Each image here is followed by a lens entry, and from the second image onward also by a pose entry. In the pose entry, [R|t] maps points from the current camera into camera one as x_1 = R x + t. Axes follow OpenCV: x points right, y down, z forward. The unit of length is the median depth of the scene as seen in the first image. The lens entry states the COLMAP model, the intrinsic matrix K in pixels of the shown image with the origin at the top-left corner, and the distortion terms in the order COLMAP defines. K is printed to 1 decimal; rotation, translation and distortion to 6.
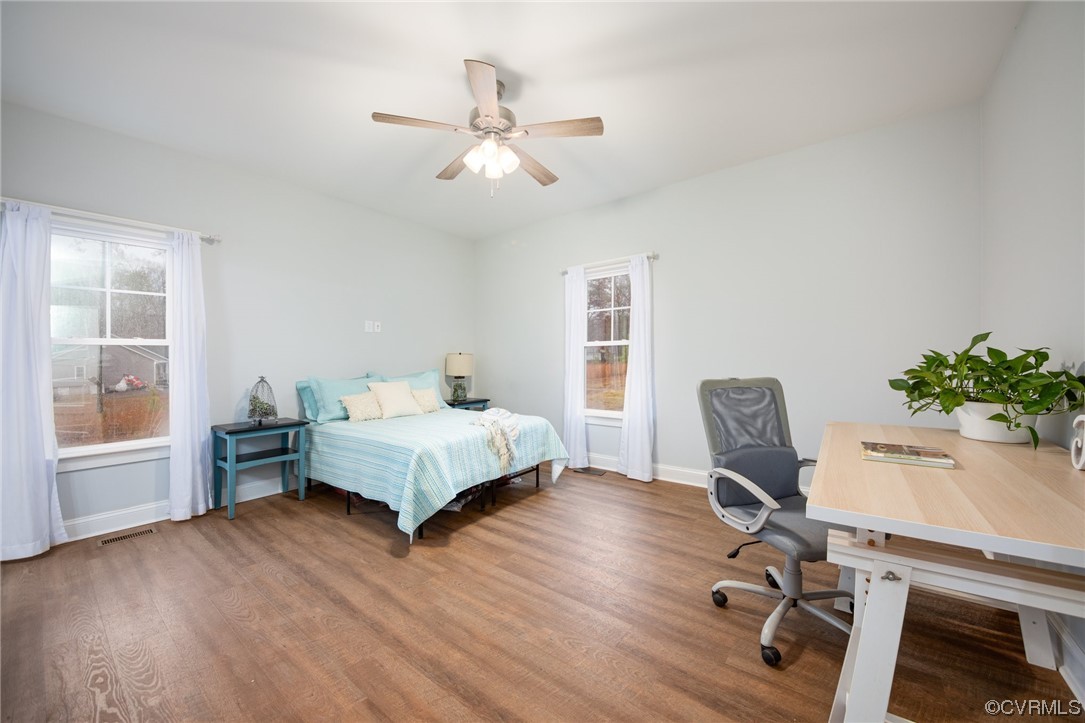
lens RADIAL K [[396.3, 0, 542.5], [0, 396.3, 361.5], [0, 0, 1]] dist [0.023661, -0.000102]
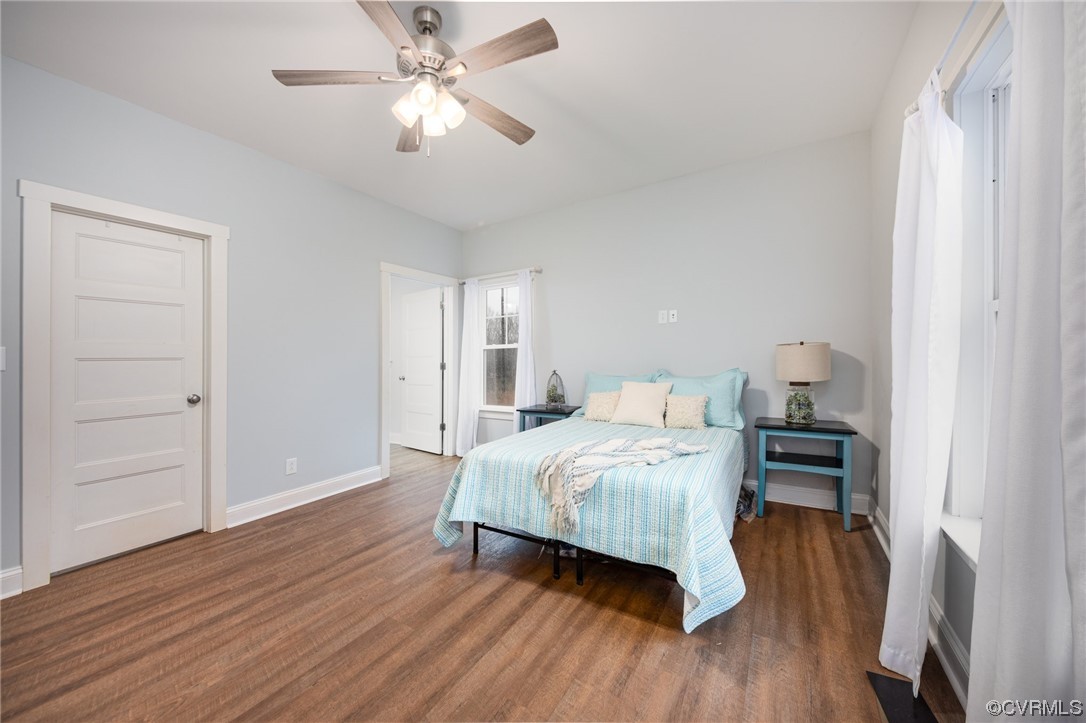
lens RADIAL K [[396.6, 0, 543.0], [0, 396.6, 361.5], [0, 0, 1]] dist [0.023661, -0.000102]
pose [[0.095967, -0.003824, -0.995377, 0.516078], [0.010921, 0.999936, -0.002788, 0.008029], [0.995325, -0.010603, 0.096003, 0.901253]]
